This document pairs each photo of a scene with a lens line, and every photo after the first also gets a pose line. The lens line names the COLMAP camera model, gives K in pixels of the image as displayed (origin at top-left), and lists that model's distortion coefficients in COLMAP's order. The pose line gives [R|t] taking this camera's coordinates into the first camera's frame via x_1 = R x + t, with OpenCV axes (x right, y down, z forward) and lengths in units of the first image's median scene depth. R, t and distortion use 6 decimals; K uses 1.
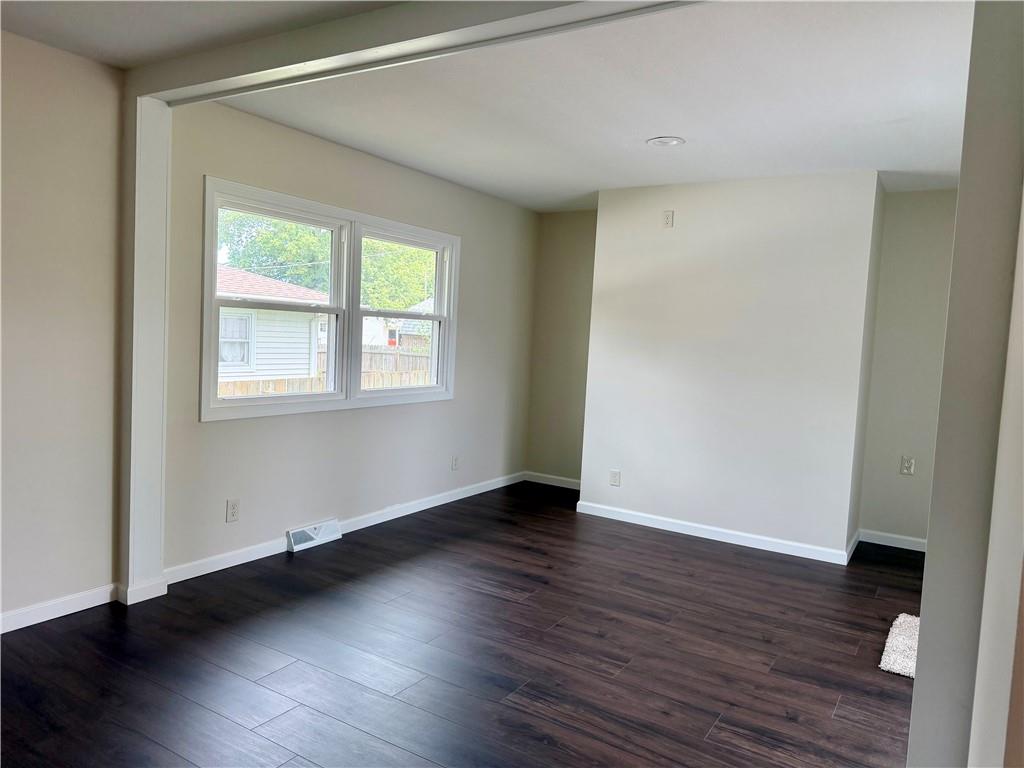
lens RADIAL K [[726.1, 0, 505.6], [0, 726.1, 389.3], [0, 0, 1]] dist [0.006332, 0.000733]
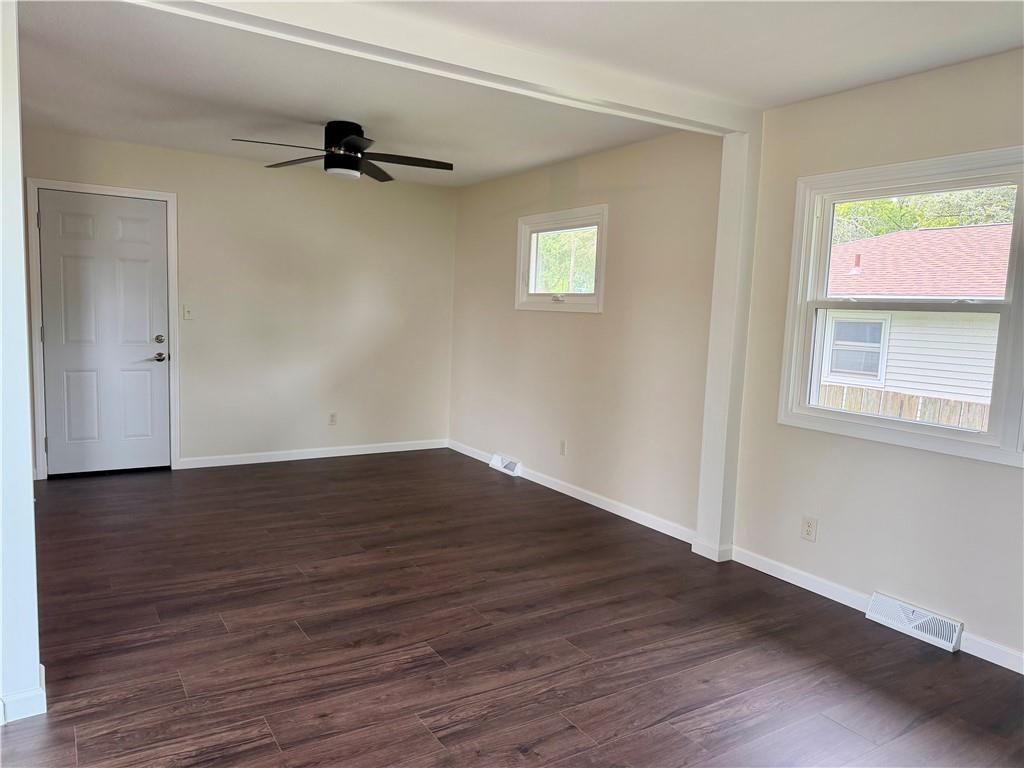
lens RADIAL K [[726.1, 0, 506.6], [0, 726.1, 383.8], [0, 0, 1]] dist [0.006332, 0.000733]
pose [[-0.421765, 0.029351, -0.906230, 0.908947], [-0.133980, 0.986487, 0.094306, -0.074168], [0.896752, 0.161191, -0.412133, 1.476921]]
